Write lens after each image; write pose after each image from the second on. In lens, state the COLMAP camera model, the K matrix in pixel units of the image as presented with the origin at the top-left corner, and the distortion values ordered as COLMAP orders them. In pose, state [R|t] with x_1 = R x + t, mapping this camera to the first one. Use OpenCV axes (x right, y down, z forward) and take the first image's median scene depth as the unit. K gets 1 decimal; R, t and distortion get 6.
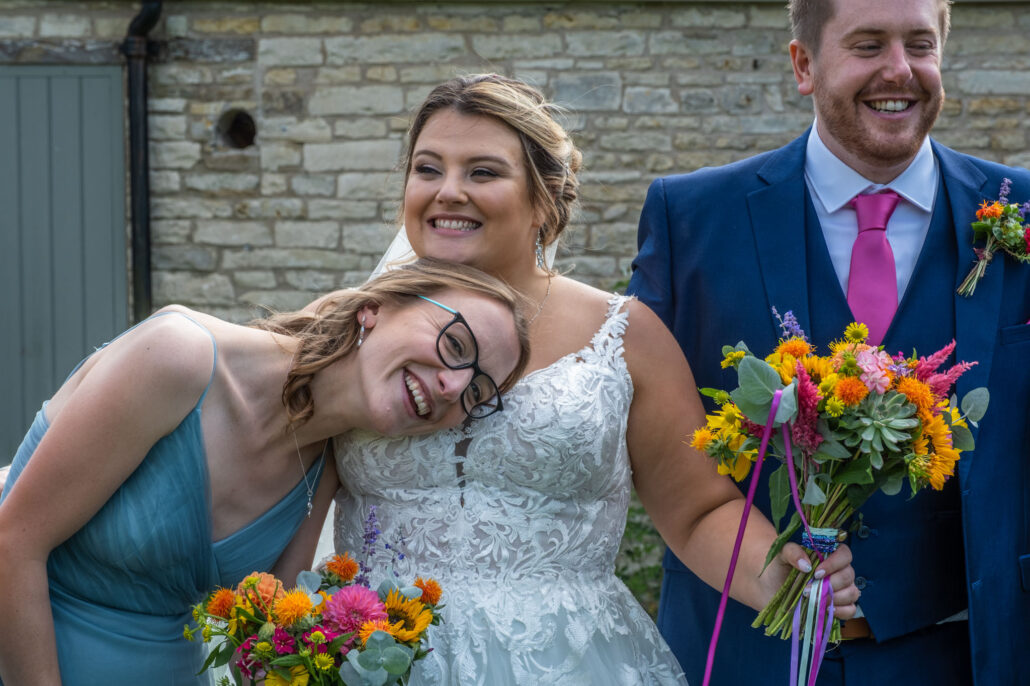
lens RADIAL K [[2331.5, 0, 524.6], [0, 2331.5, 348.9], [0, 0, 1]] dist [0.066942, 0.000000]
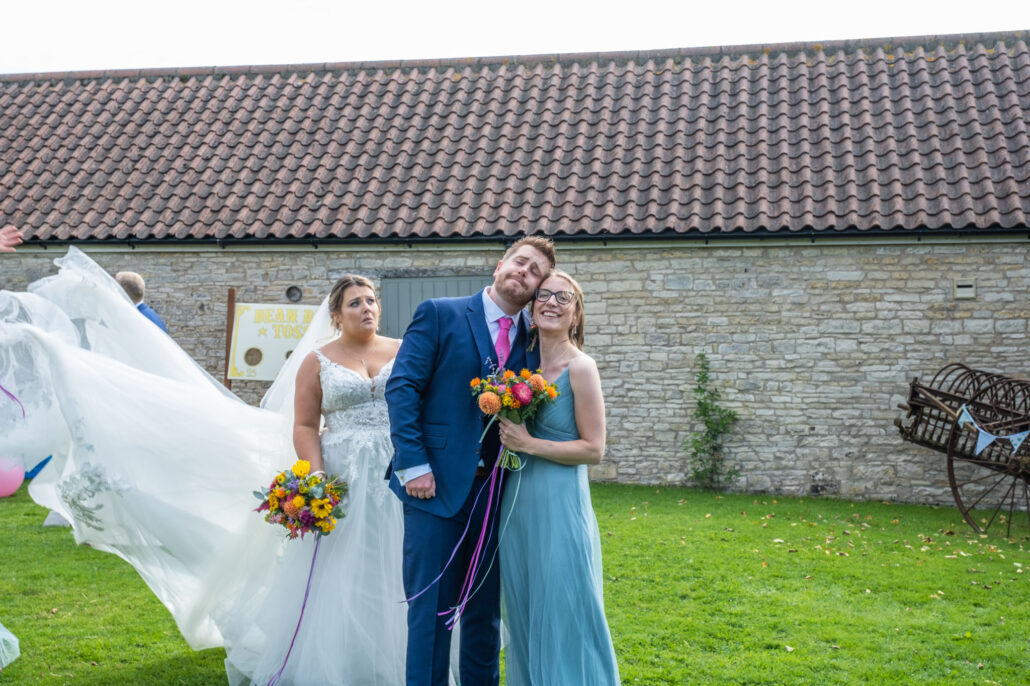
lens RADIAL K [[1402.3, 0, 500.1], [0, 1402.3, 331.6], [0, 0, 1]] dist [0.043835, 0.000000]
pose [[0.994498, -0.015469, -0.103608, -0.010296], [0.009256, 0.998145, -0.060182, 0.034657], [0.104347, 0.058892, 0.992796, -0.544399]]
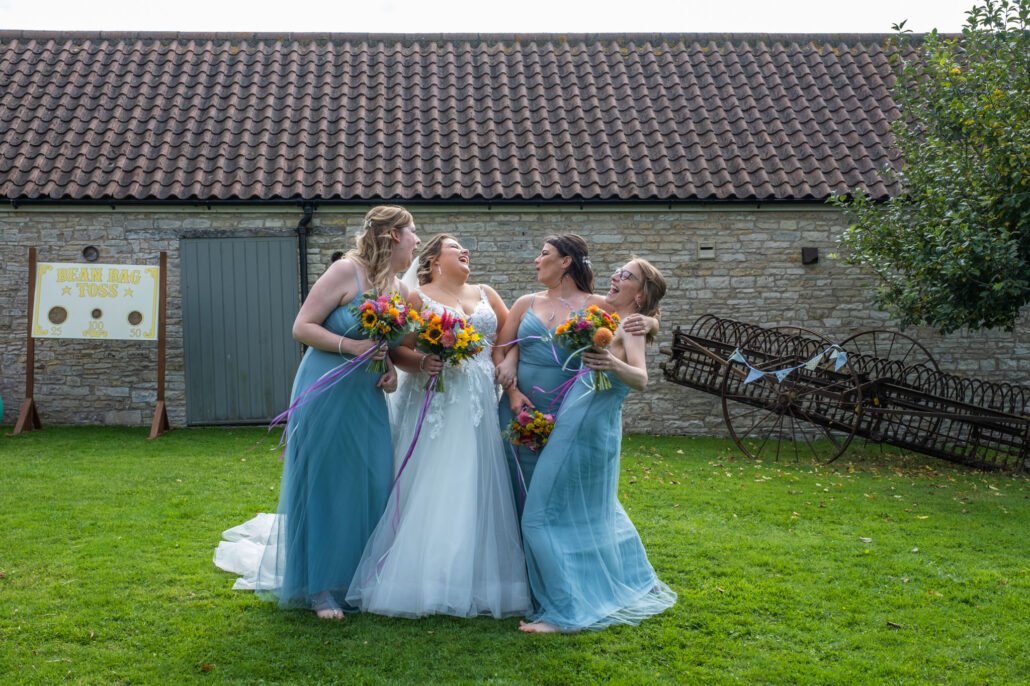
lens RADIAL K [[1201.0, 0, 503.9], [0, 1201.0, 351.5], [0, 0, 1]] dist [0.003803, 0.000000]
pose [[0.987268, -0.028934, 0.156413, -0.156797], [0.030639, 0.999494, -0.008499, 0.034053], [-0.156088, 0.013183, 0.987655, -0.441980]]
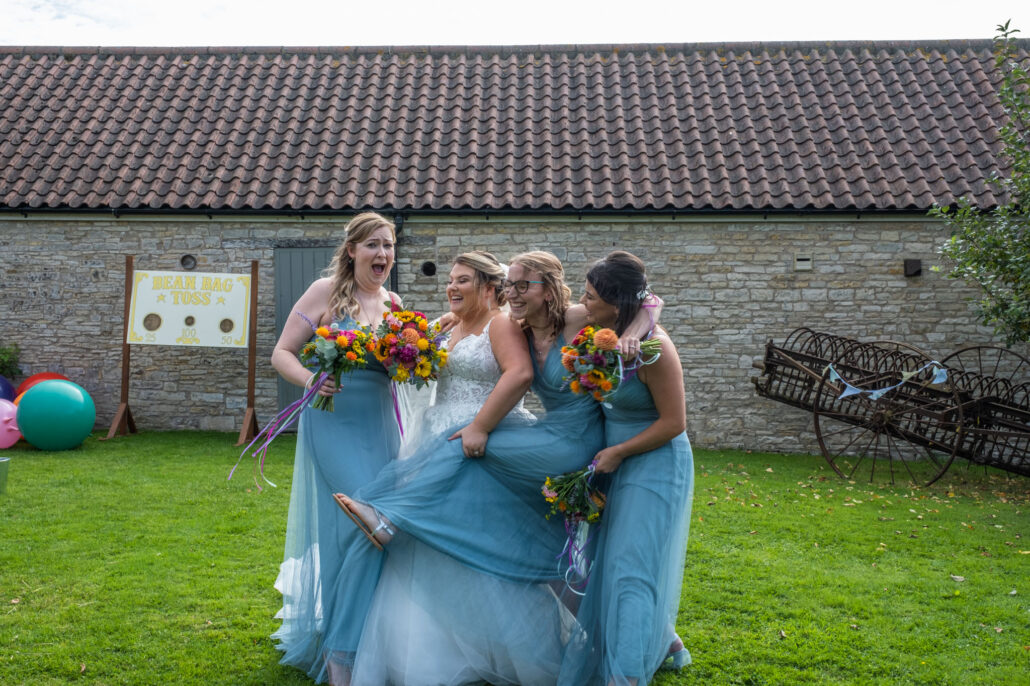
lens RADIAL K [[1154.5, 0, 512.2], [0, 1154.5, 345.1], [0, 0, 1]] dist [0.012570, 0.000000]
pose [[0.997845, -0.015638, 0.063728, -0.113850], [0.017157, 0.999580, -0.023347, 0.030820], [-0.063336, 0.024390, 0.997694, -0.380241]]
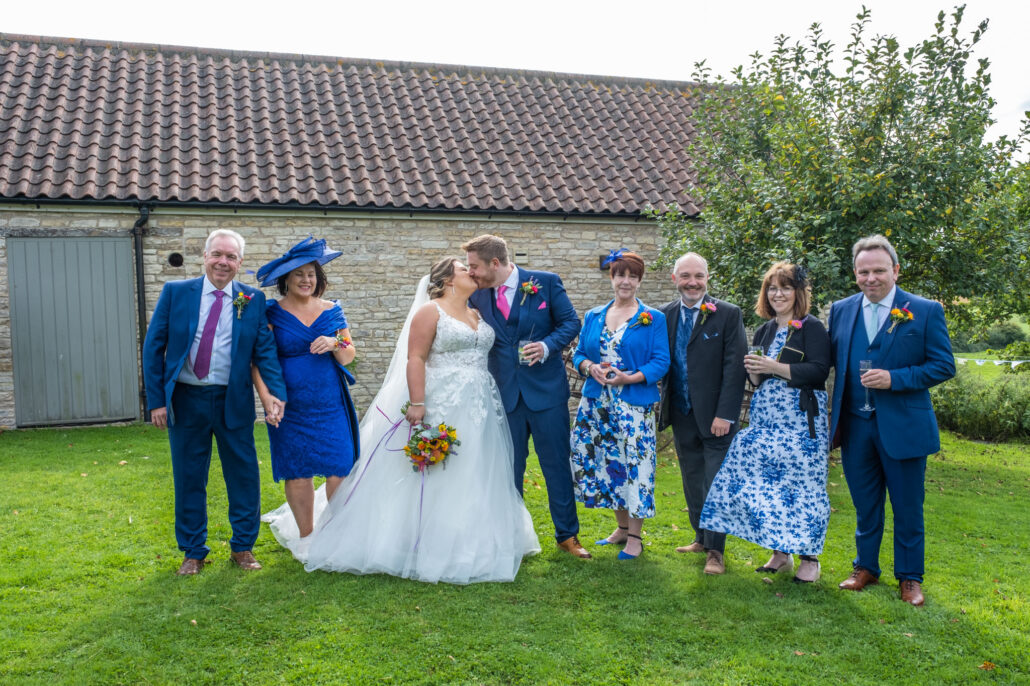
lens RADIAL K [[914.0, 0, 519.1], [0, 914.0, 344.5], [0, 0, 1]] dist [-0.023104, -0.002721]
pose [[0.915510, -0.040511, 0.400250, -0.189964], [0.037100, 0.999179, 0.016270, 0.006300], [-0.400581, -0.000046, 0.916261, -0.184434]]
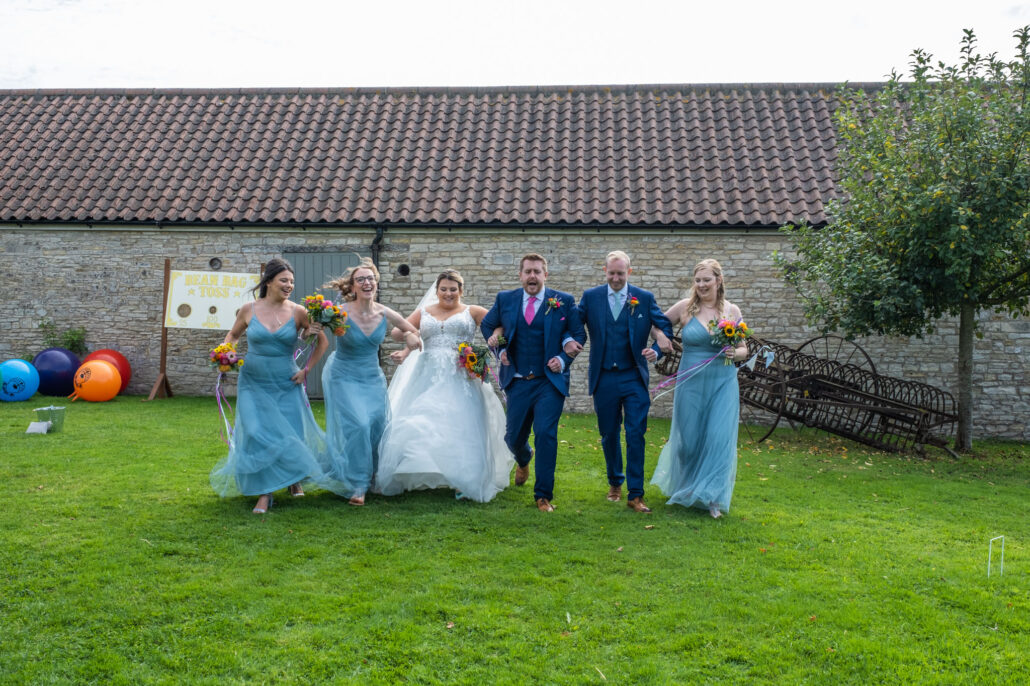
lens RADIAL K [[1081.9, 0, 514.8], [0, 1081.9, 342.9], [0, 0, 1]] dist [-0.015955, 0.000000]
pose [[0.999801, -0.005682, 0.019113, 0.011740], [0.006006, 0.999838, -0.016951, 0.043594], [-0.019013, 0.017062, 0.999674, -0.624635]]
